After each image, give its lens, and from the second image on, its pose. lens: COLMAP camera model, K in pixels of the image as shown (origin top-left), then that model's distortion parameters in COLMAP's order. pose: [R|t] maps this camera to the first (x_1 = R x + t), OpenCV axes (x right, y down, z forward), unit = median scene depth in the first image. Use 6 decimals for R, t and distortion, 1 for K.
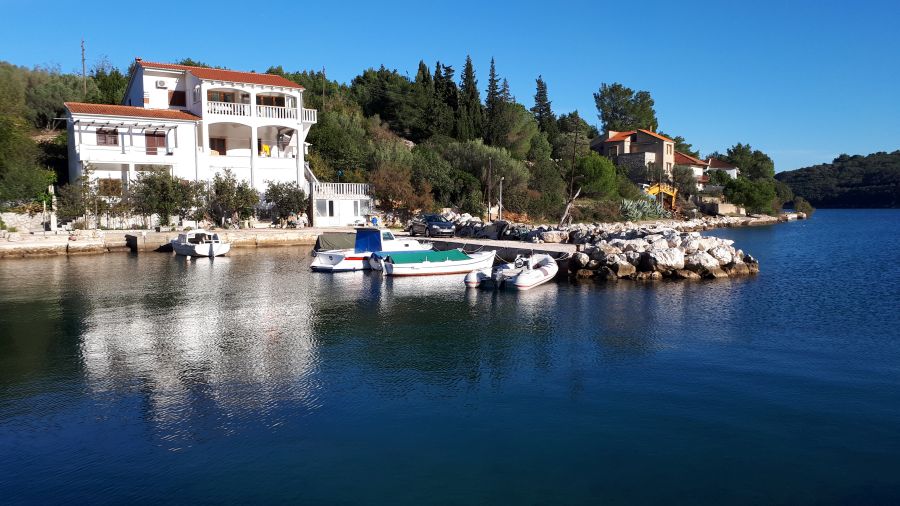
lens RADIAL K [[669.1, 0, 455.2], [0, 669.1, 214.2], [0, 0, 1]] dist [-0.000640, -0.049117]
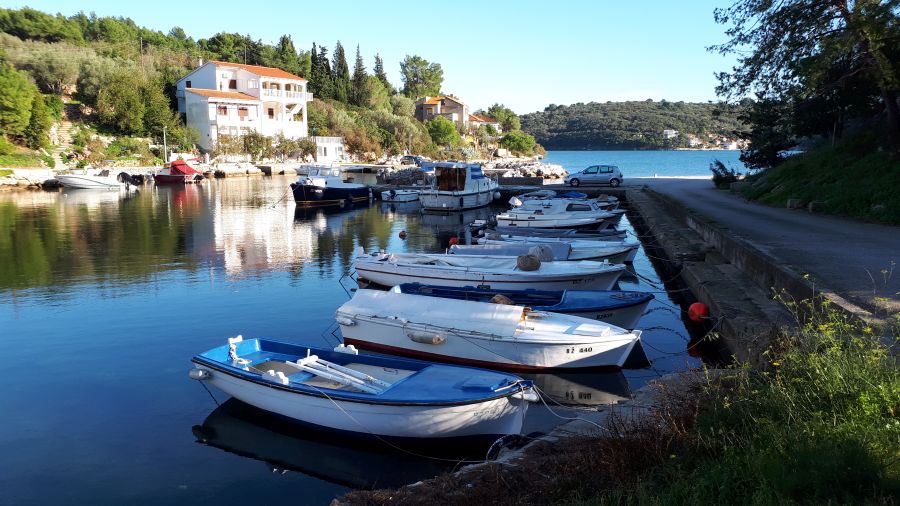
lens RADIAL K [[669.1, 0, 455.2], [0, 669.1, 214.2], [0, 0, 1]] dist [-0.000640, -0.049117]
pose [[0.924297, -0.025825, 0.380799, -0.299808], [-0.009422, 0.995860, 0.090408, -0.003979], [-0.381558, -0.087152, 0.920227, -0.414915]]
